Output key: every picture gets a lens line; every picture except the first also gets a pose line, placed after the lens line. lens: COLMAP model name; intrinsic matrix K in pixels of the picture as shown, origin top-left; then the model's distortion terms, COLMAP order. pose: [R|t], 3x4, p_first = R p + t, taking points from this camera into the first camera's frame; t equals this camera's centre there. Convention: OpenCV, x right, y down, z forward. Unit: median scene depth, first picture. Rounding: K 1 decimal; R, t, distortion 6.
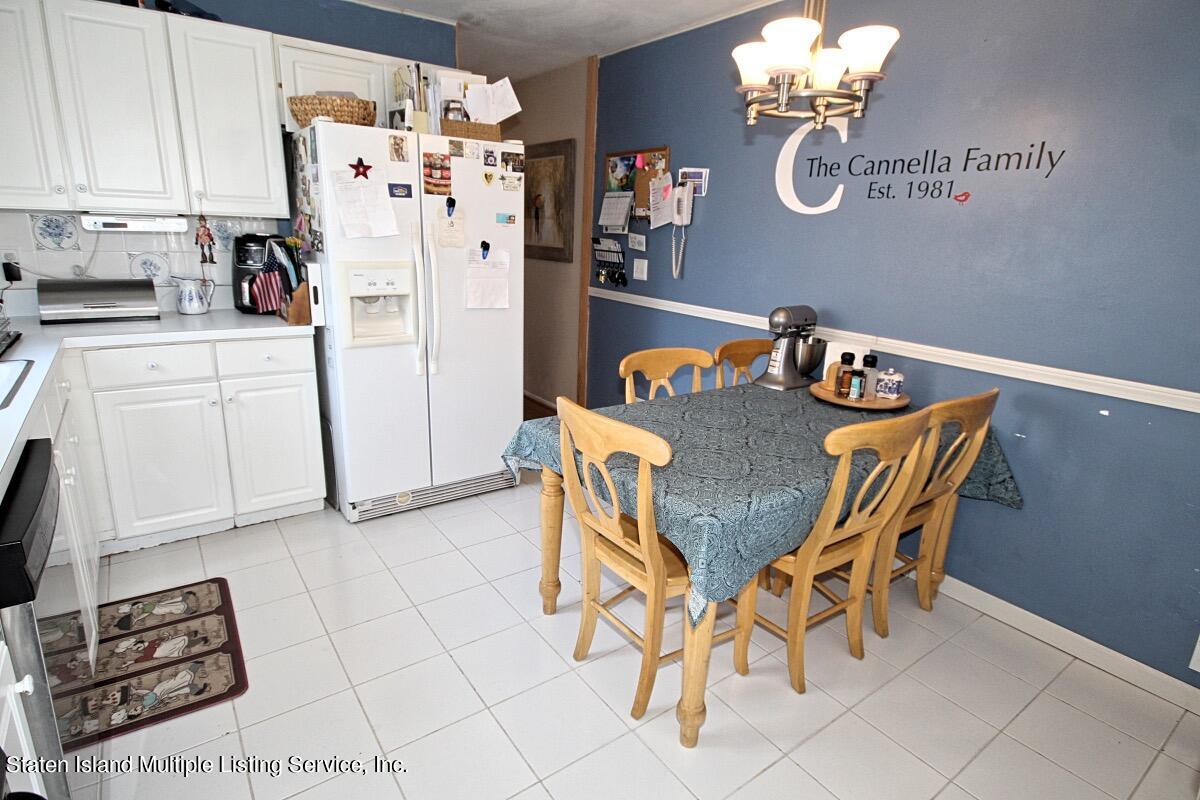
lens RADIAL K [[621.9, 0, 598.7], [0, 621.9, 402.3], [0, 0, 1]] dist [0.000449, -0.000105]
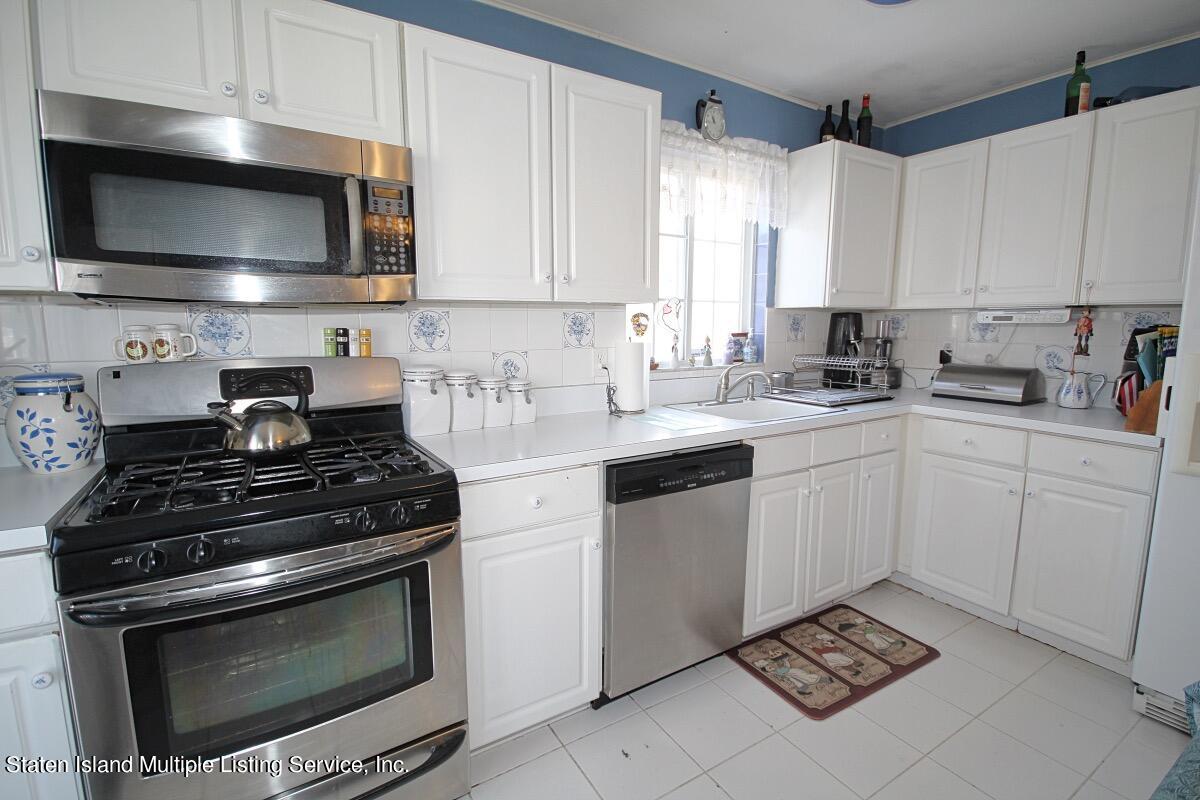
lens RADIAL K [[553.9, 0, 600.6], [0, 553.9, 396.3], [0, 0, 1]] dist [-0.001598, -0.000185]
pose [[-0.071956, 0.094036, -0.992965, 0.325241], [-0.273883, 0.955414, 0.110327, -0.072121], [0.959067, 0.279895, -0.042993, 0.449493]]
